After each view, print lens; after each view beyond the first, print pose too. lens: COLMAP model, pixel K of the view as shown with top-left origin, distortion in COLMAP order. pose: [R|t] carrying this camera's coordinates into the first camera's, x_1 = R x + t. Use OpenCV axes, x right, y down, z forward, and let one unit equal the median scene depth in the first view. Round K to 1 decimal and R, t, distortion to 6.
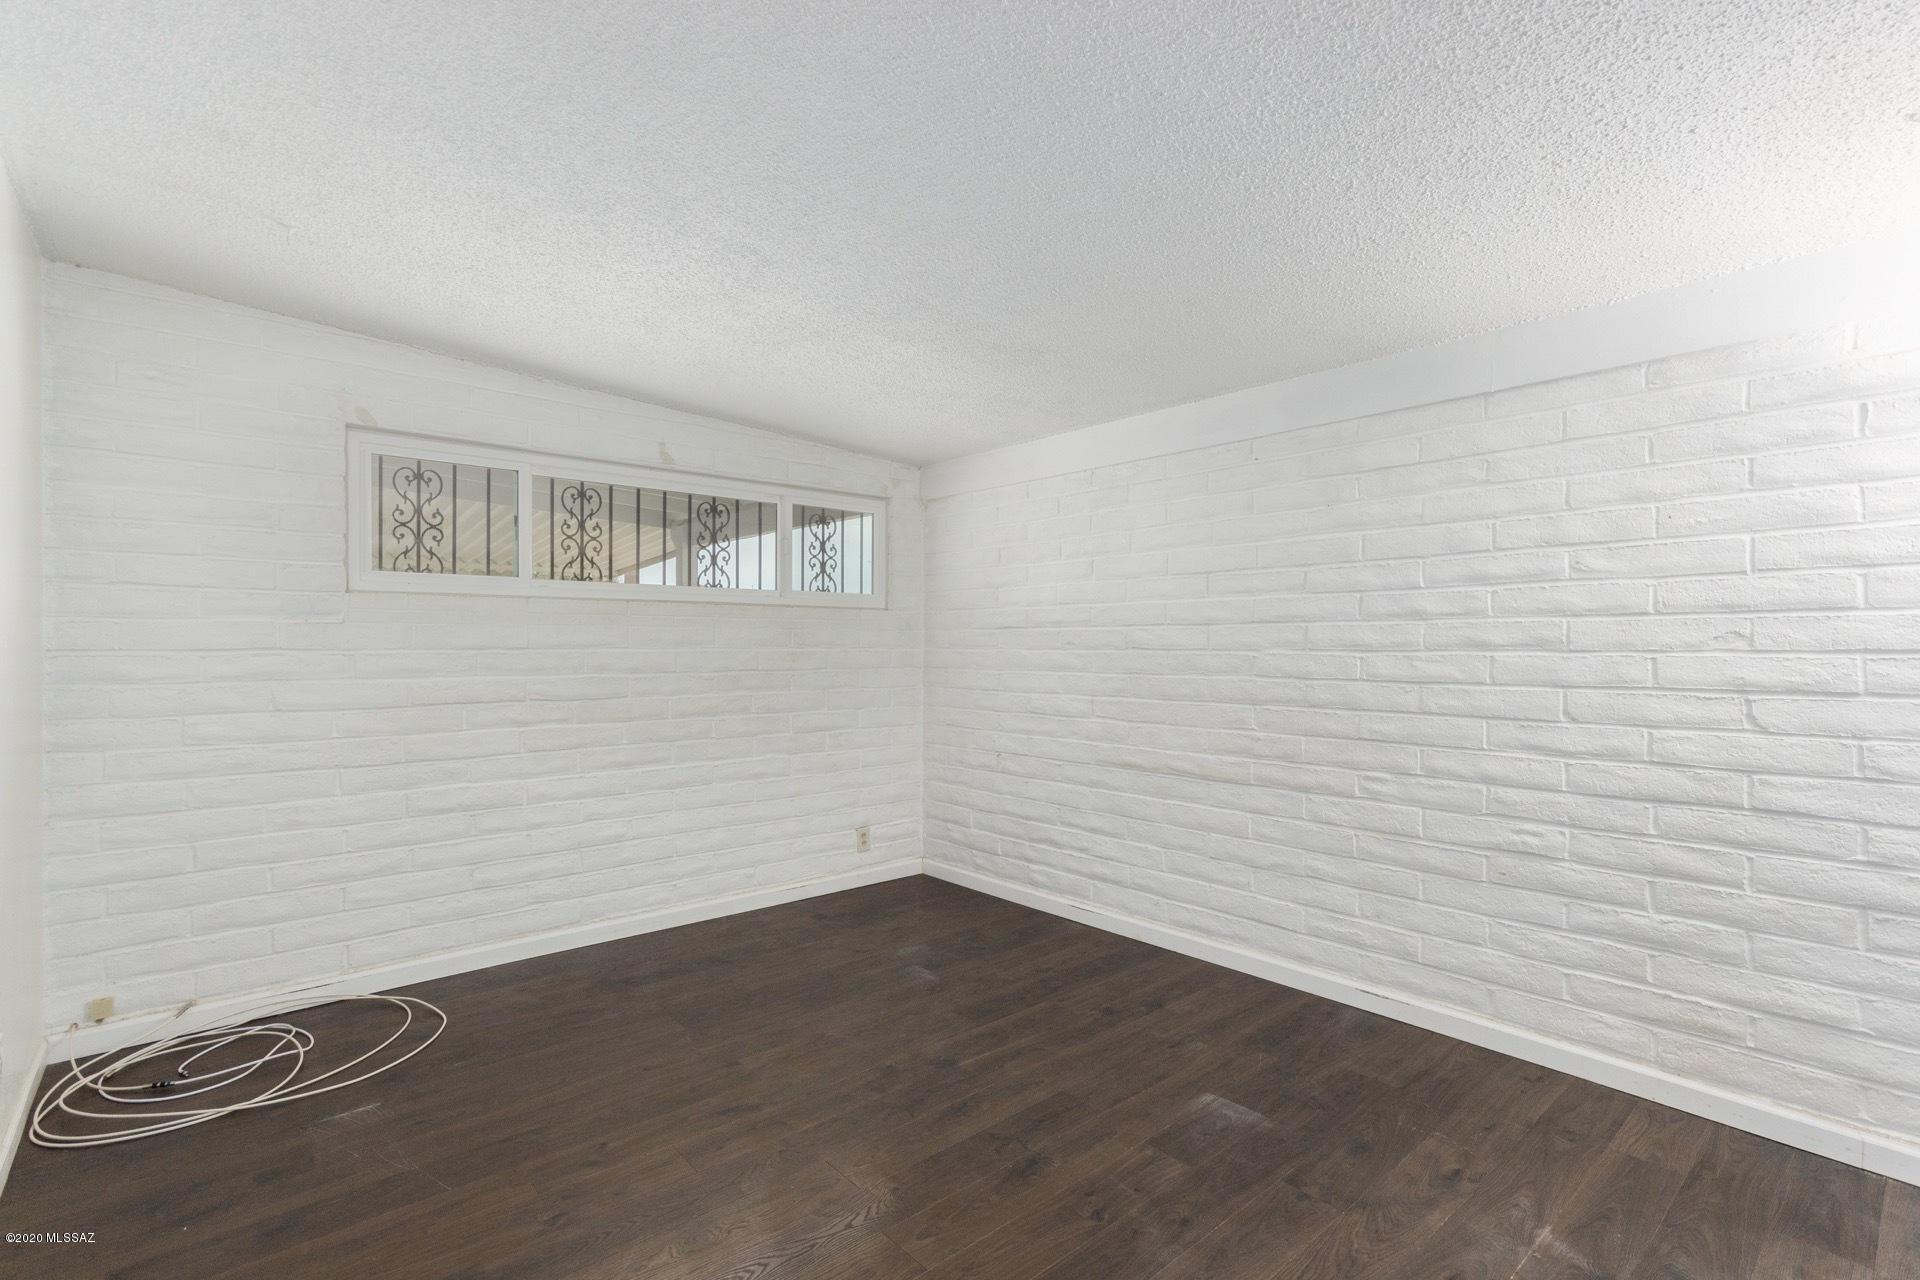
lens RADIAL K [[884.4, 0, 982.9], [0, 884.4, 643.7], [0, 0, 1]] dist [0.002526, 0.001517]
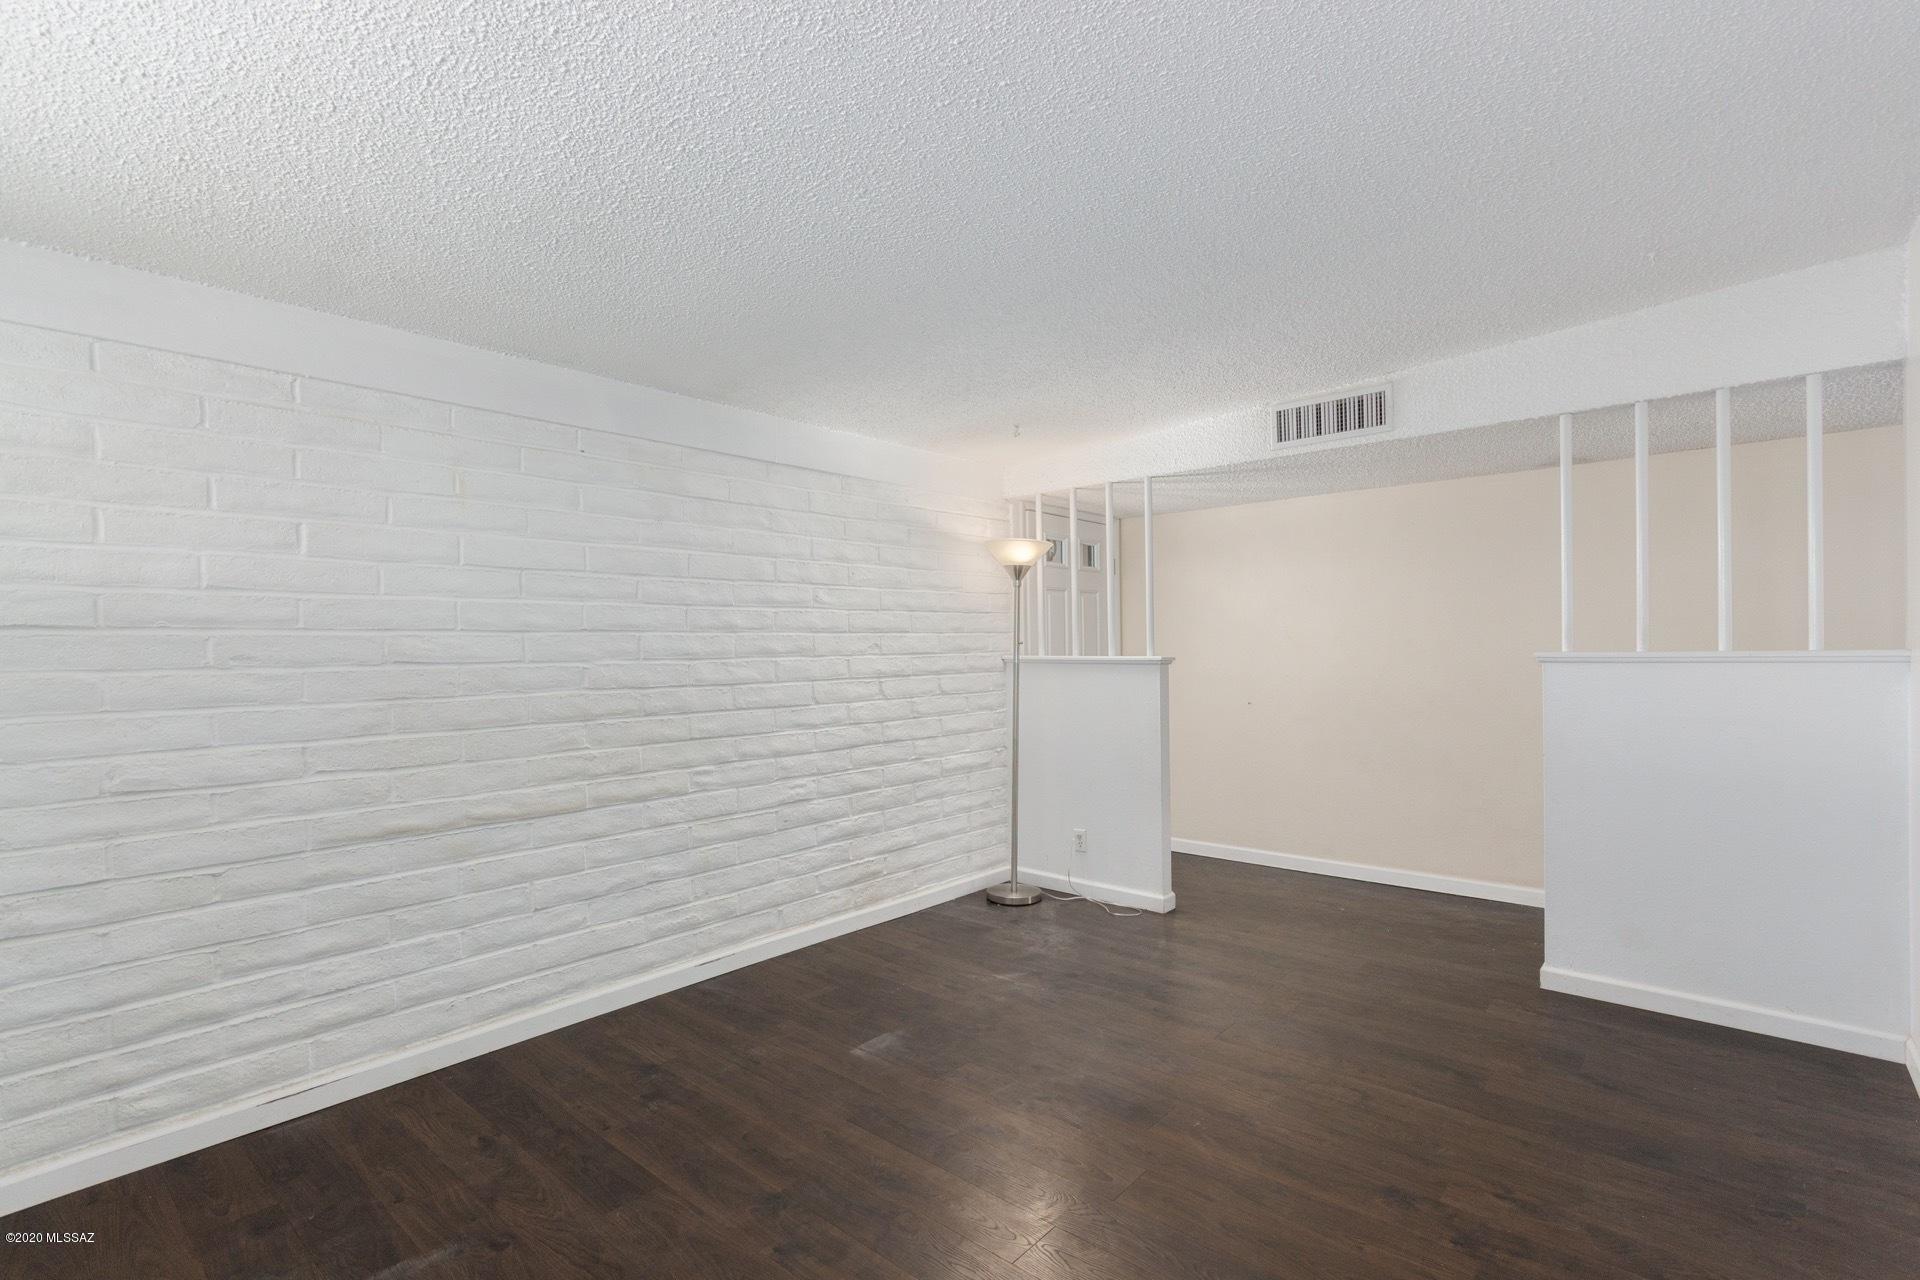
lens RADIAL K [[884.4, 0, 982.9], [0, 884.4, 643.7], [0, 0, 1]] dist [0.002526, 0.001517]
pose [[-0.128021, -0.000444, 0.991771, -0.728123], [0.004386, 0.999990, 0.001014, -0.010778], [-0.991762, 0.004479, -0.128017, 0.799480]]
